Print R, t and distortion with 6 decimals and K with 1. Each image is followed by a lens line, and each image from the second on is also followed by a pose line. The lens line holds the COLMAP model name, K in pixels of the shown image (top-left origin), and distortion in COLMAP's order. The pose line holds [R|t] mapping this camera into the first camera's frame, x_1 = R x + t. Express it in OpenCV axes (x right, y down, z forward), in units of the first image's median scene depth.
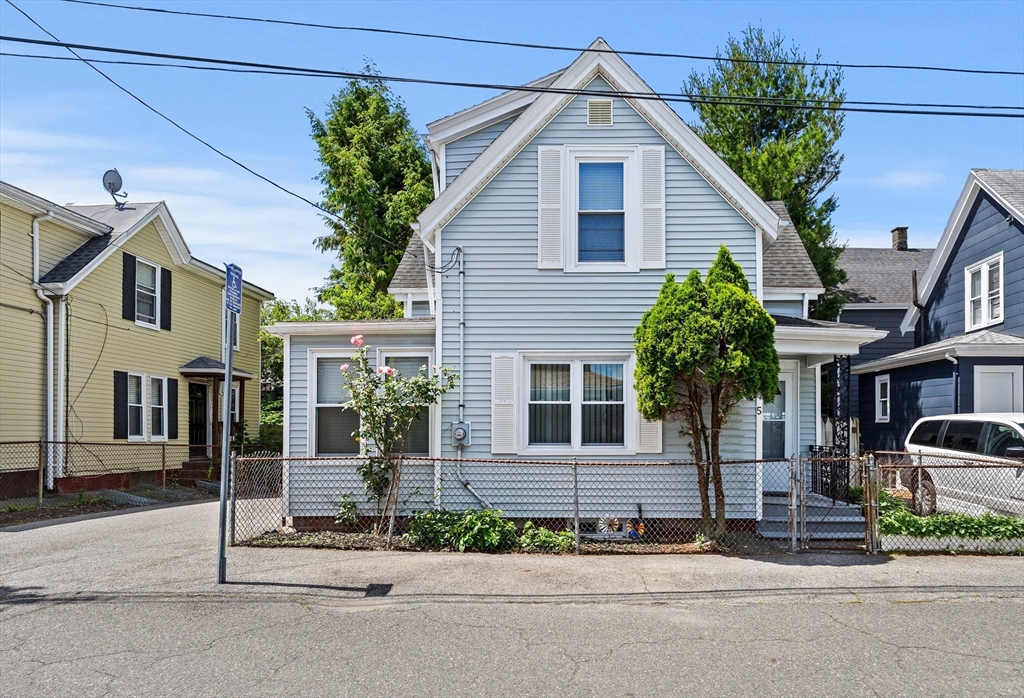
lens RADIAL K [[563.7, 0, 516.4], [0, 563.7, 372.9], [0, 0, 1]] dist [0.004877, -0.000947]
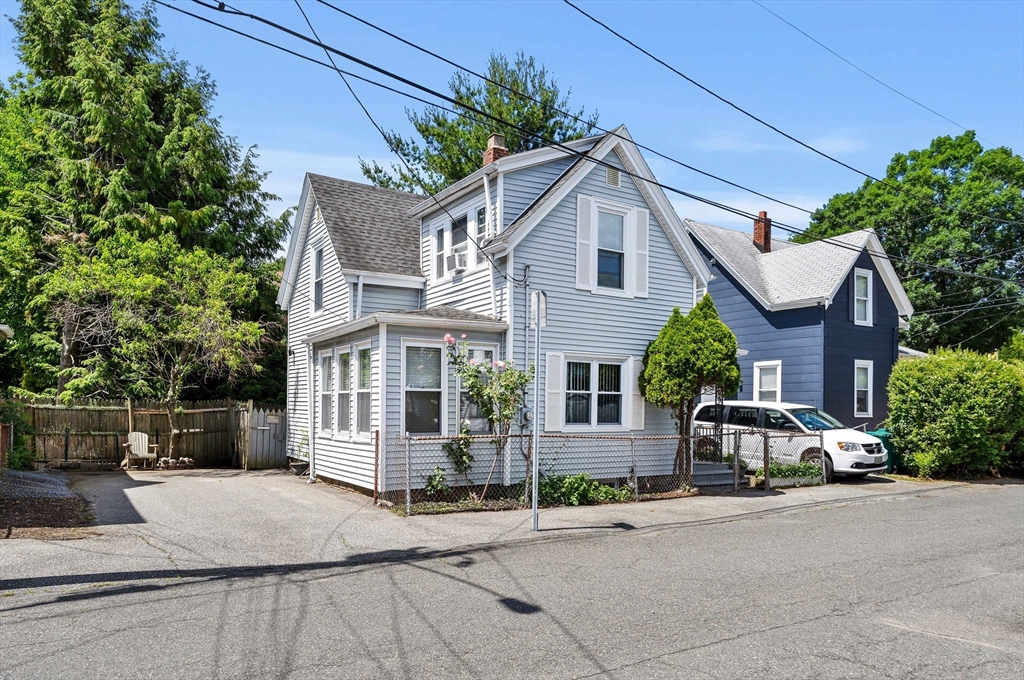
lens RADIAL K [[585.5, 0, 511.5], [0, 585.5, 340.4], [0, 0, 1]] dist [0.008872, 0.001036]
pose [[0.865325, 0.066484, 0.496782, -0.761730], [-0.063034, 0.997729, -0.023729, -0.024669], [-0.497232, -0.010781, 0.867551, -0.100121]]
